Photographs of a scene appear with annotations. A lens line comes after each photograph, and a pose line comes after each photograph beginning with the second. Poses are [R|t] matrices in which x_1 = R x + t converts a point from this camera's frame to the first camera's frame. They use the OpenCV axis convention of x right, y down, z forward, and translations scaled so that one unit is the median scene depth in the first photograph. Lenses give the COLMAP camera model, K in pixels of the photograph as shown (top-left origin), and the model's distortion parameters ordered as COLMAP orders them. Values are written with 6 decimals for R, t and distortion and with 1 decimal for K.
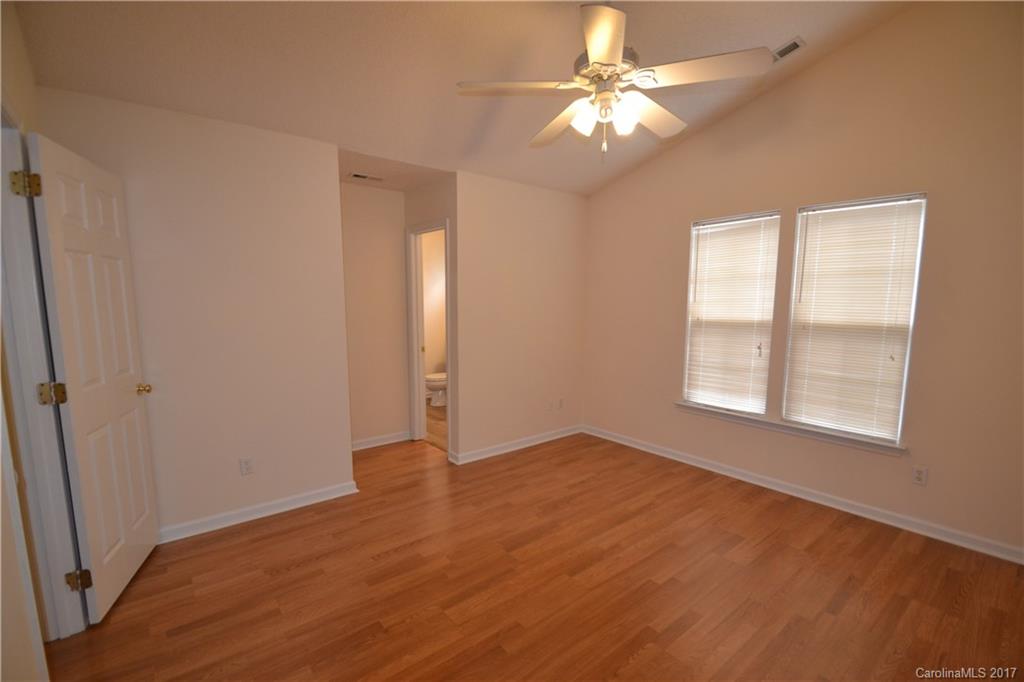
lens RADIAL K [[447.6, 0, 514.6], [0, 447.6, 364.0], [0, 0, 1]] dist [-0.012441, -0.000206]
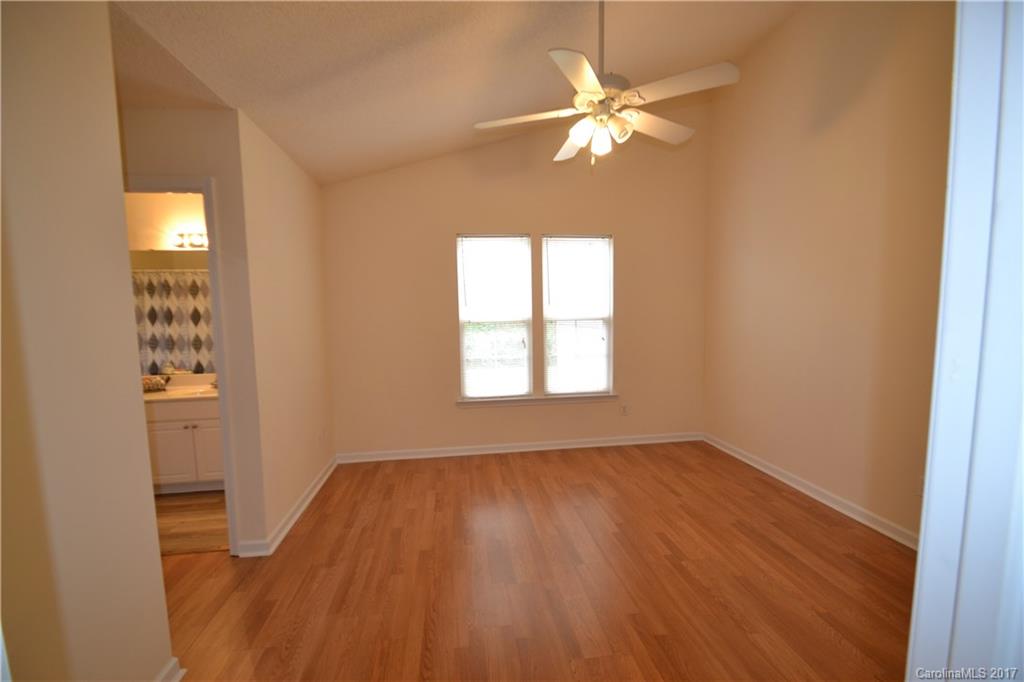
lens RADIAL K [[447.6, 0, 514.6], [0, 447.6, 364.0], [0, 0, 1]] dist [-0.012441, -0.000206]
pose [[0.519332, -0.116850, 0.846546, -0.526158], [0.141982, 0.988638, 0.049361, -0.039373], [-0.842695, 0.094560, 0.530022, 0.361202]]
